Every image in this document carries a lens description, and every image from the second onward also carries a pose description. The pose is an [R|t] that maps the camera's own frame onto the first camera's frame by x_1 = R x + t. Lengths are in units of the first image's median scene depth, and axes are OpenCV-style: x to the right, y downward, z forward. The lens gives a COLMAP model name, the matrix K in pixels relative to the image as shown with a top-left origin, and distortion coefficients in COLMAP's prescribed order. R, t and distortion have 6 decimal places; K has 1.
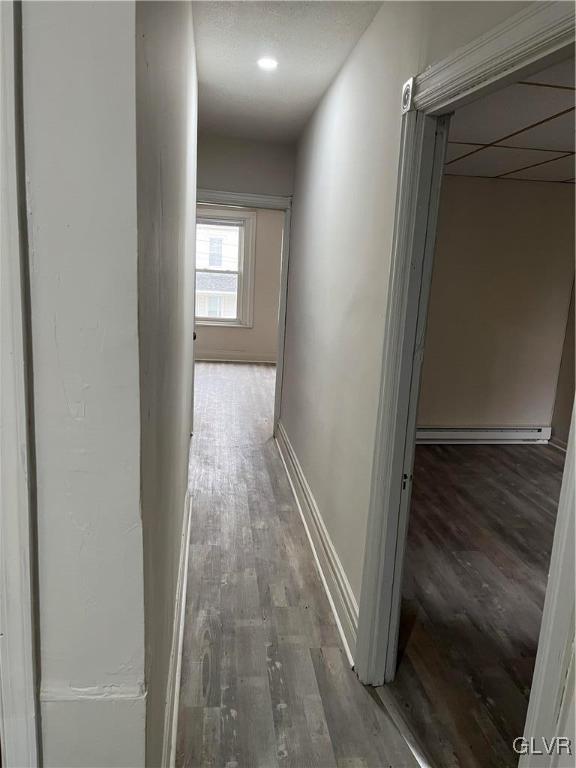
lens RADIAL K [[585.4, 0, 288.3], [0, 585.4, 384.4], [0, 0, 1]] dist [0.036543, -0.039934]
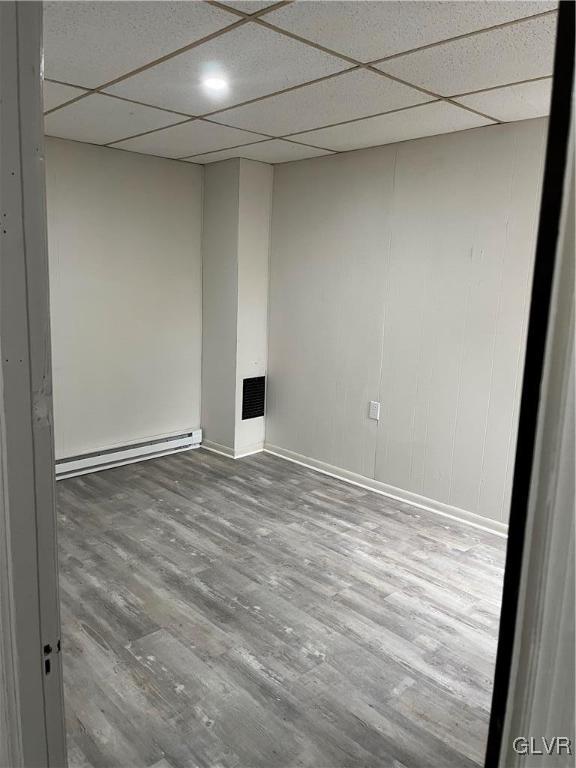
lens RADIAL K [[585.4, 0, 285.2], [0, 585.4, 386.0], [0, 0, 1]] dist [0.036543, -0.039934]
pose [[0.809920, -0.126114, 0.572822, 0.052487], [0.117500, 0.991700, 0.052201, -0.033843], [-0.574651, 0.025028, 0.818016, 0.237059]]
